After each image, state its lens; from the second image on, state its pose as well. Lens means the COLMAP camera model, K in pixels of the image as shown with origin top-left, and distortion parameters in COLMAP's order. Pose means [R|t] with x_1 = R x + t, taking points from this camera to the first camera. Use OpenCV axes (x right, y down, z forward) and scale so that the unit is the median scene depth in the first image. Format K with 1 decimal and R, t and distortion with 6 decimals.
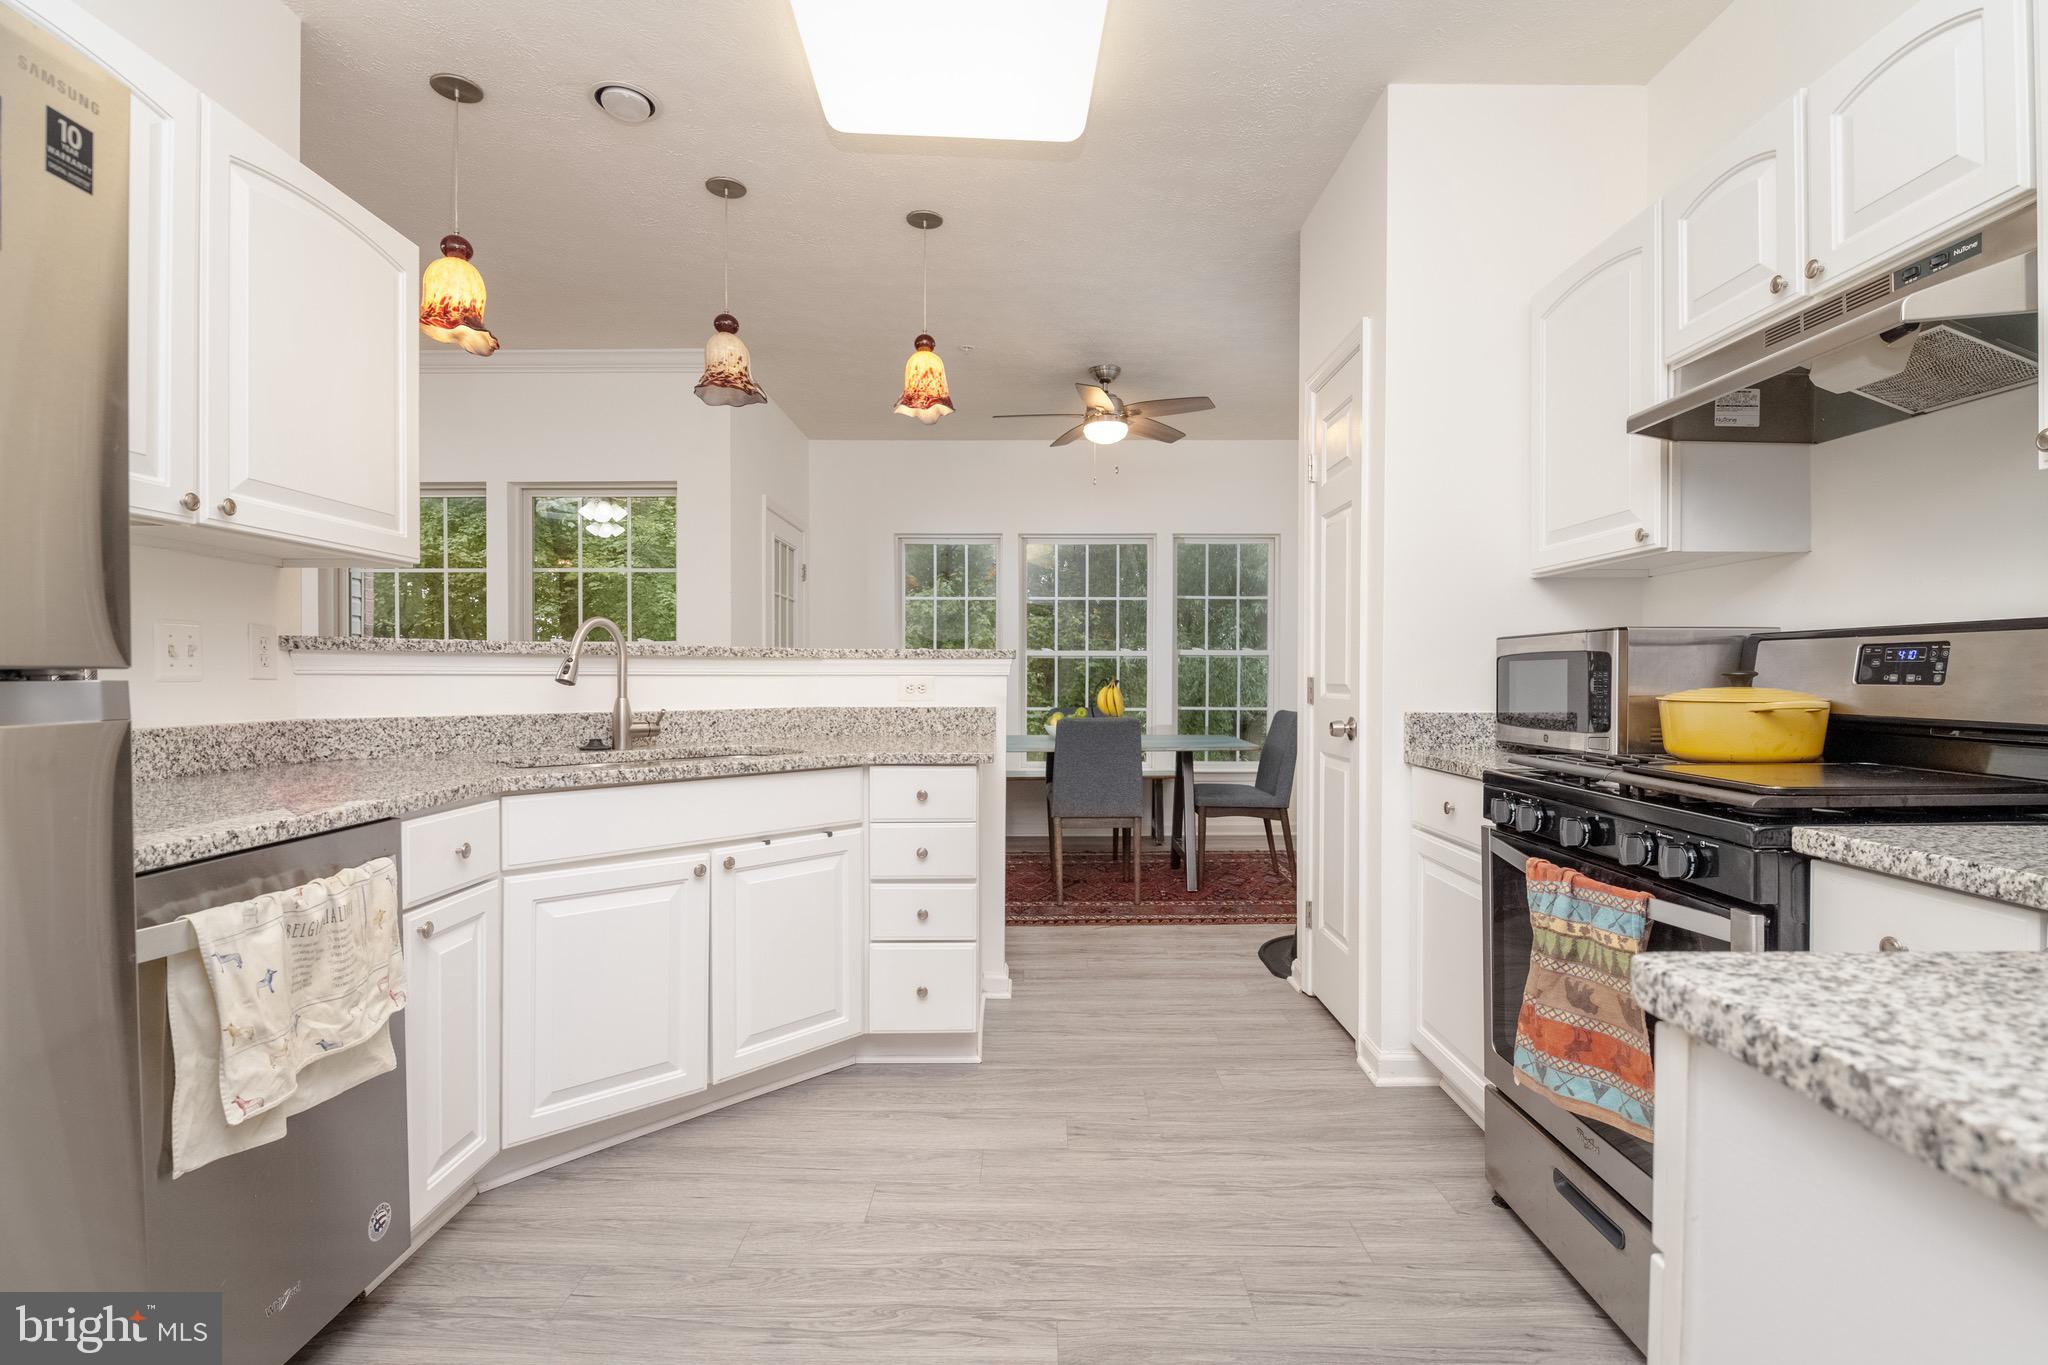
lens RADIAL K [[941.8, 0, 1027.0], [0, 941.8, 688.8], [0, 0, 1]] dist [-0.001570, -0.012339]
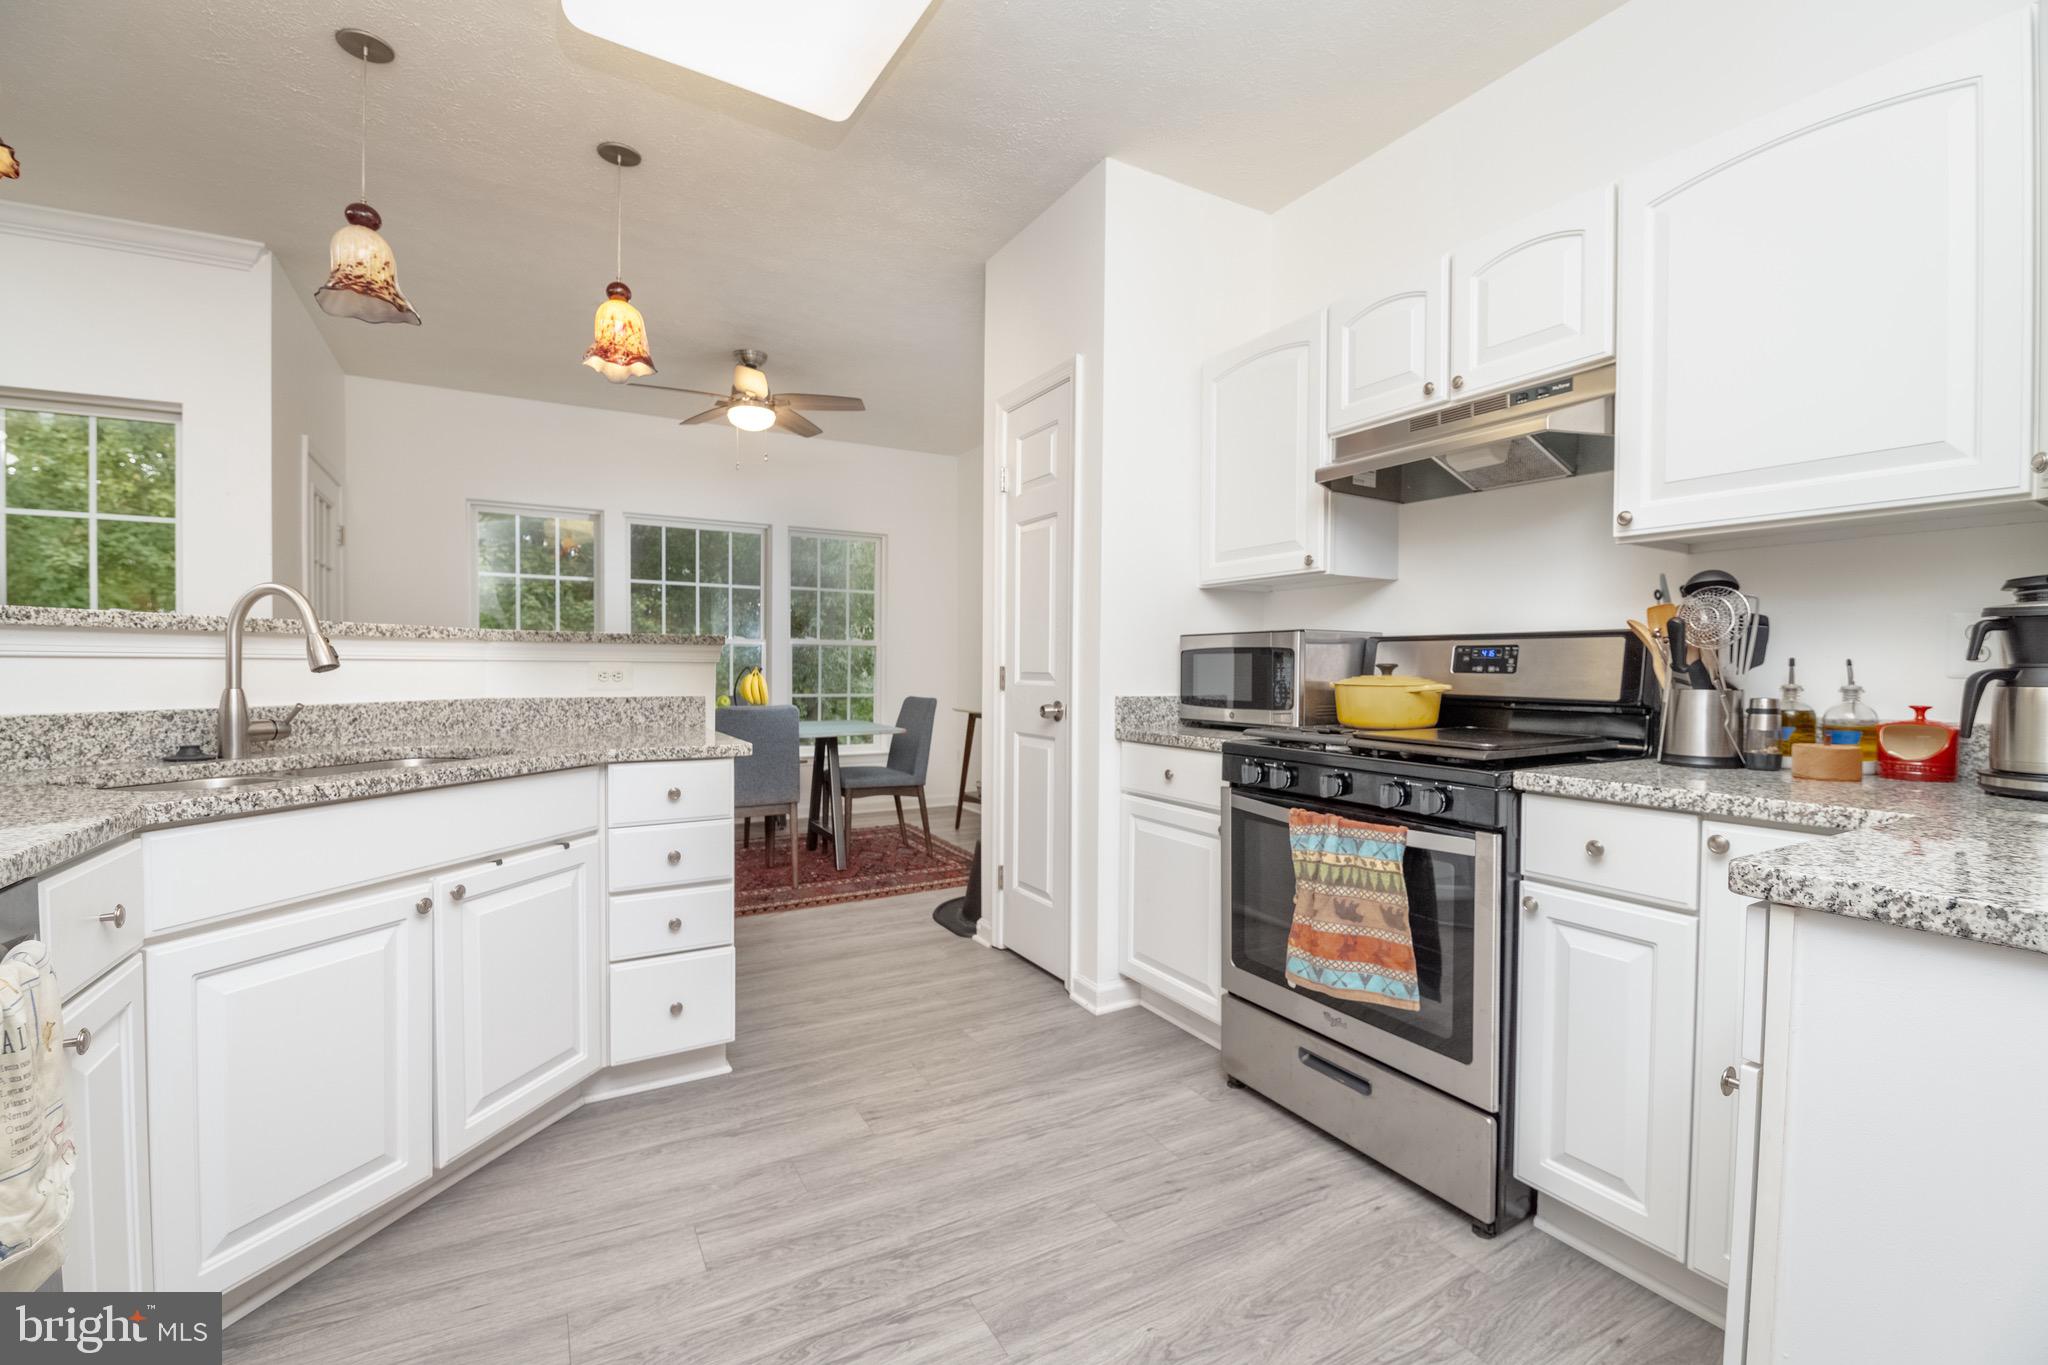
lens RADIAL K [[874.9, 0, 1034.6], [0, 874.9, 688.5], [0, 0, 1]] dist [-0.004986, -0.009210]
pose [[0.865132, -0.006822, 0.501498, -0.269510], [0.000153, 0.999911, 0.013338, 0.000497], [-0.501544, -0.011463, 0.865056, 0.111696]]
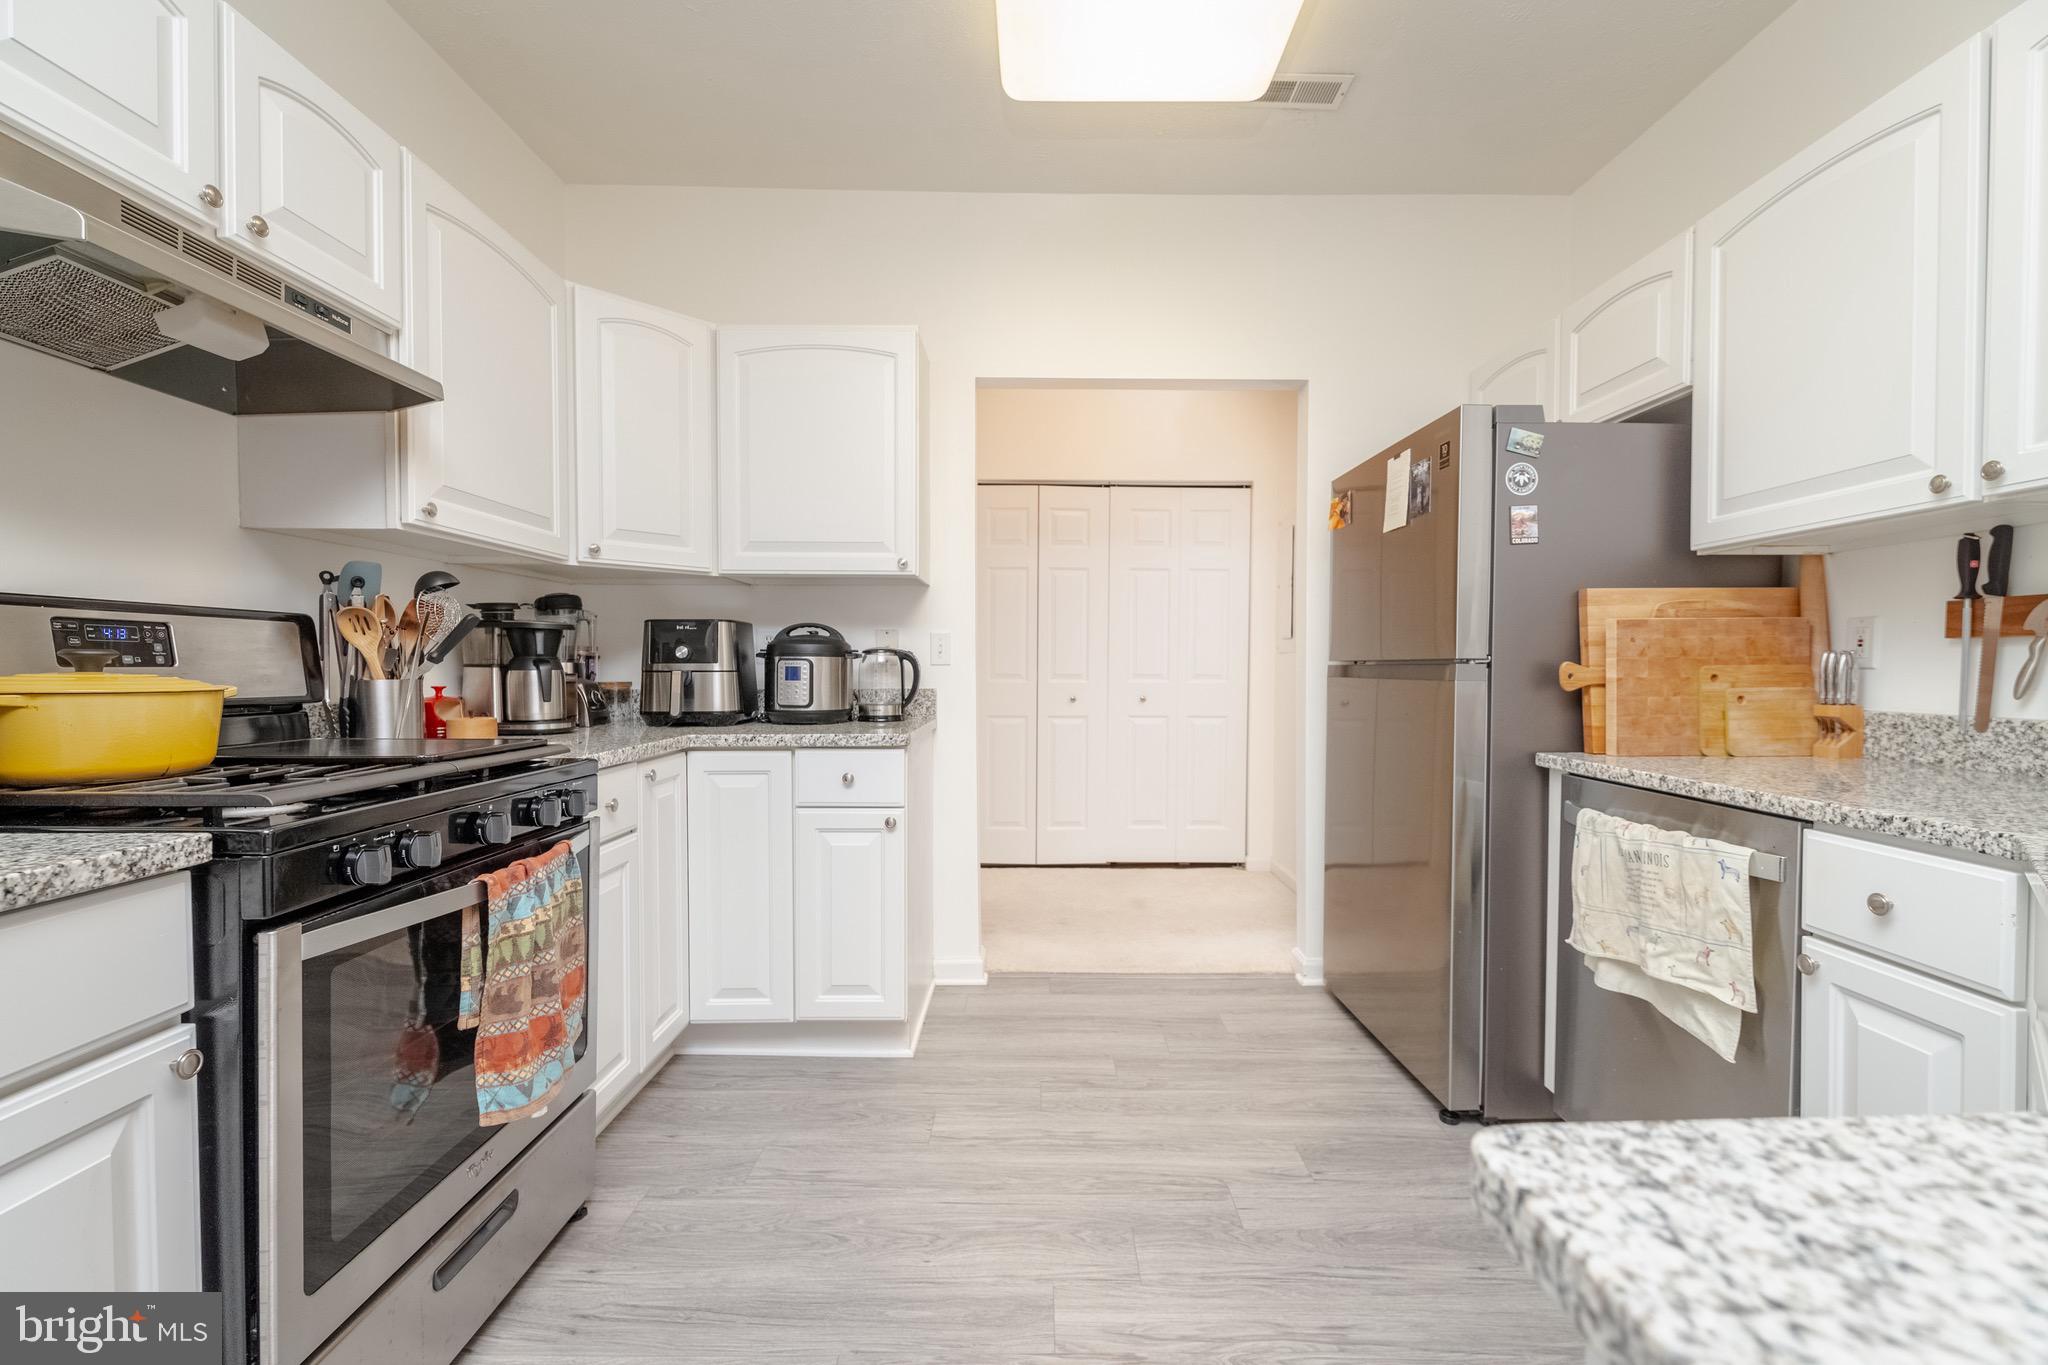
lens RADIAL K [[874.9, 0, 1034.6], [0, 874.9, 688.5], [0, 0, 1]] dist [-0.004986, -0.009210]
pose [[-0.999972, -0.002687, -0.006976, 0.042927], [-0.002955, 0.999243, 0.038782, -0.012918], [0.006866, 0.038801, -0.999223, 1.305580]]
